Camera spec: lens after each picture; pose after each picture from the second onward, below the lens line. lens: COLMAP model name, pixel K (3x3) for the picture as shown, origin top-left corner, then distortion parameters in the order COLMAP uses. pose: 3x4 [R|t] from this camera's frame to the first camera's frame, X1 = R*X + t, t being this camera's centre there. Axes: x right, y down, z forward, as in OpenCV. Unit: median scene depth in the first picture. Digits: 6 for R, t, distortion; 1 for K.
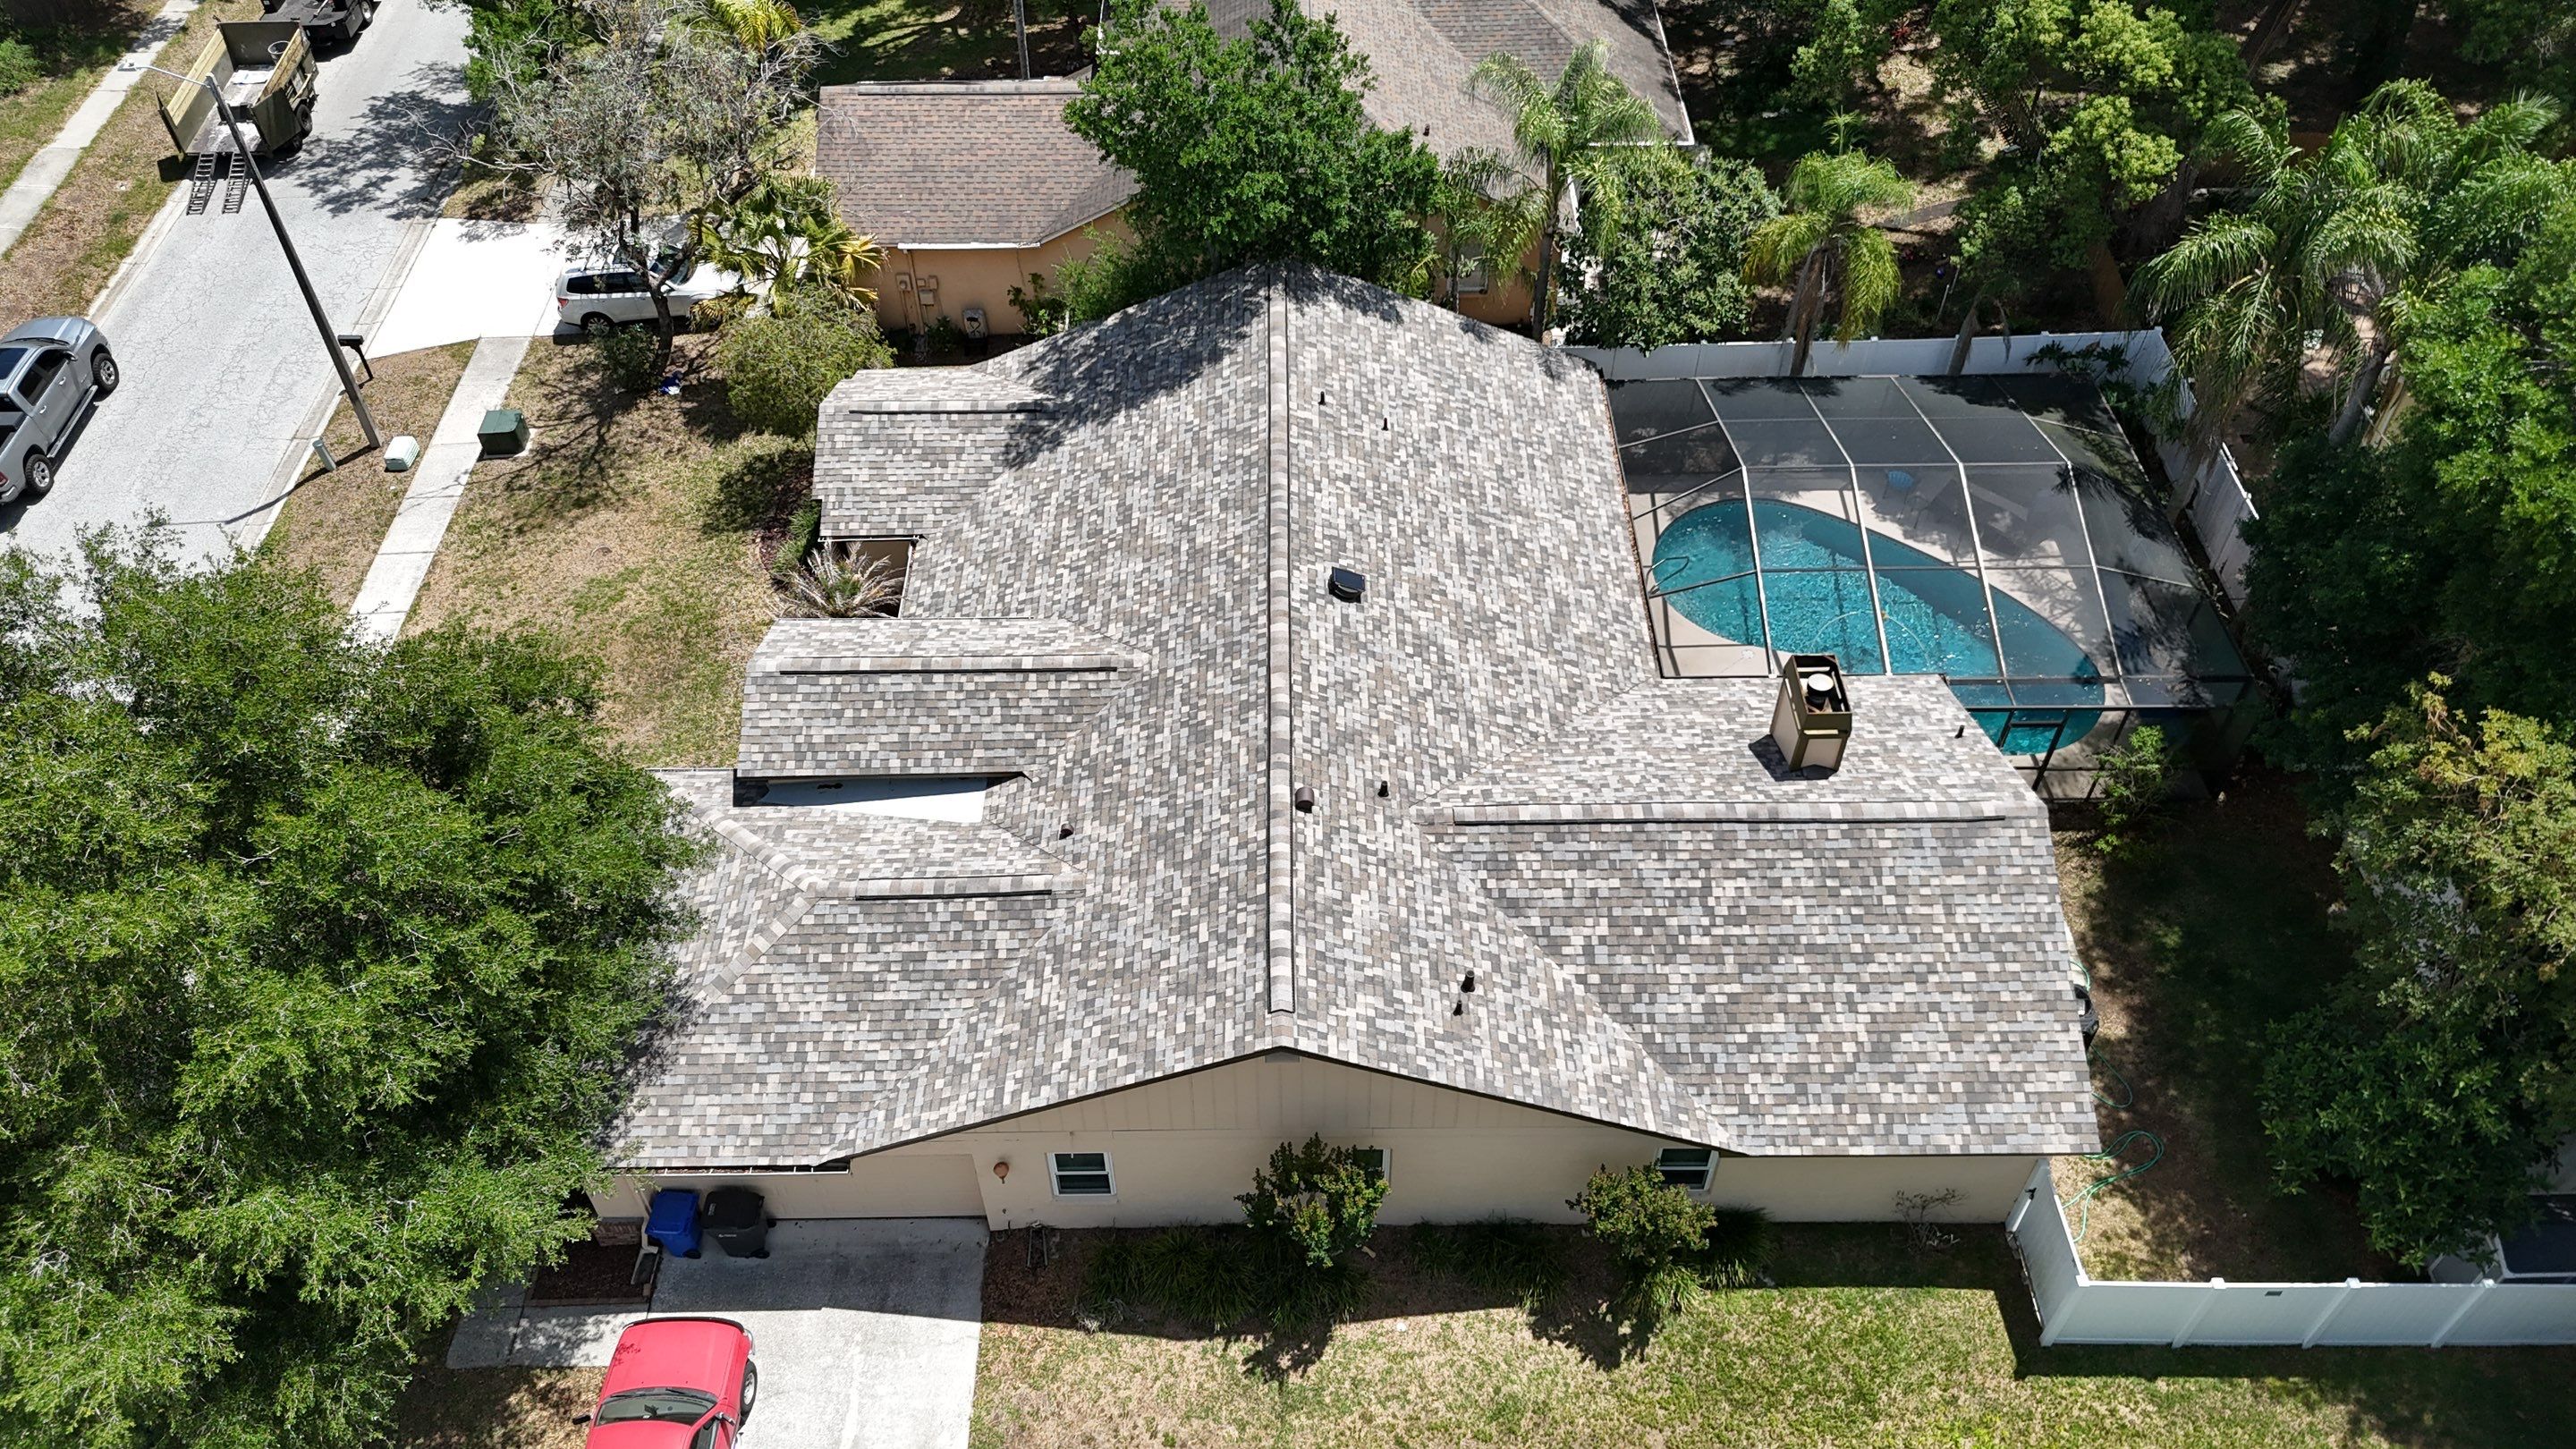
lens RADIAL K [[1900.9, 0, 1295.9], [0, 1900.9, 722.6], [0, 0, 1]] dist [0.169132, -0.151092]
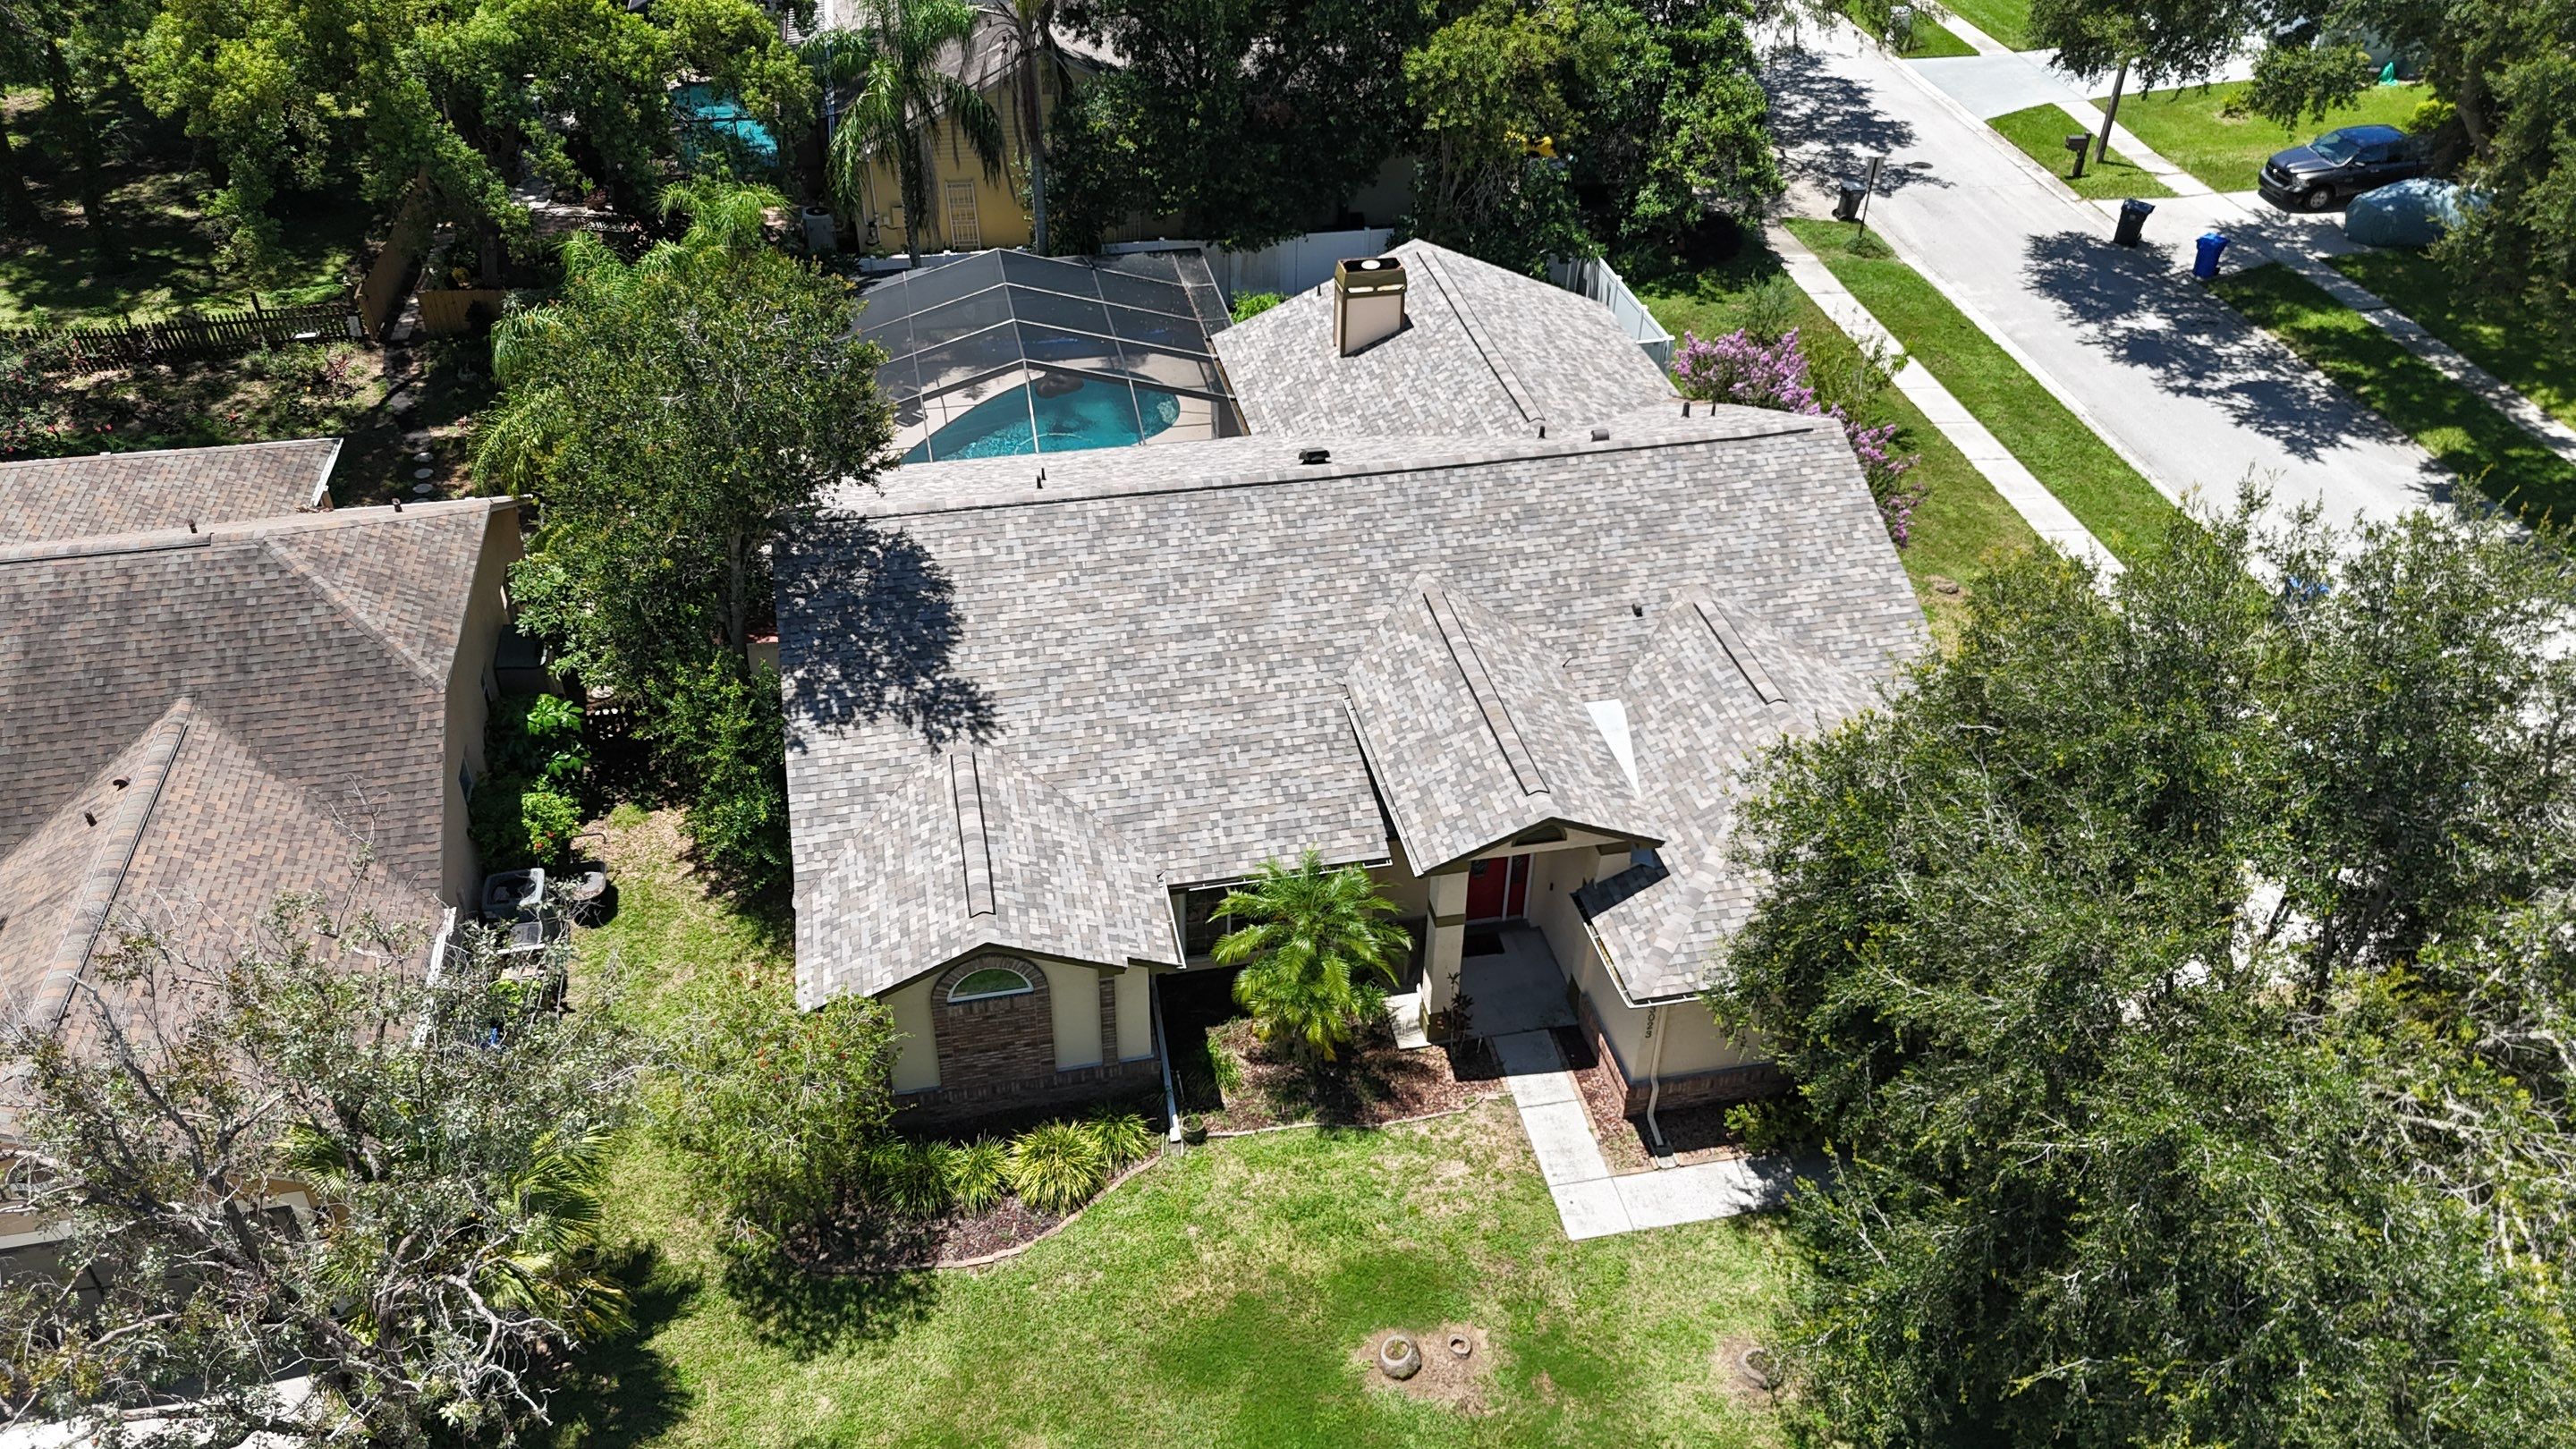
lens RADIAL K [[1879.6, 0, 1291.4], [0, 1879.6, 710.0], [0, 0, 1]] dist [0.122879, -0.144907]
pose [[-0.198045, -0.571680, 0.796216, -0.975711], [0.704671, 0.481597, 0.521060, -0.616868], [-0.681334, 0.664264, 0.307469, 0.855727]]
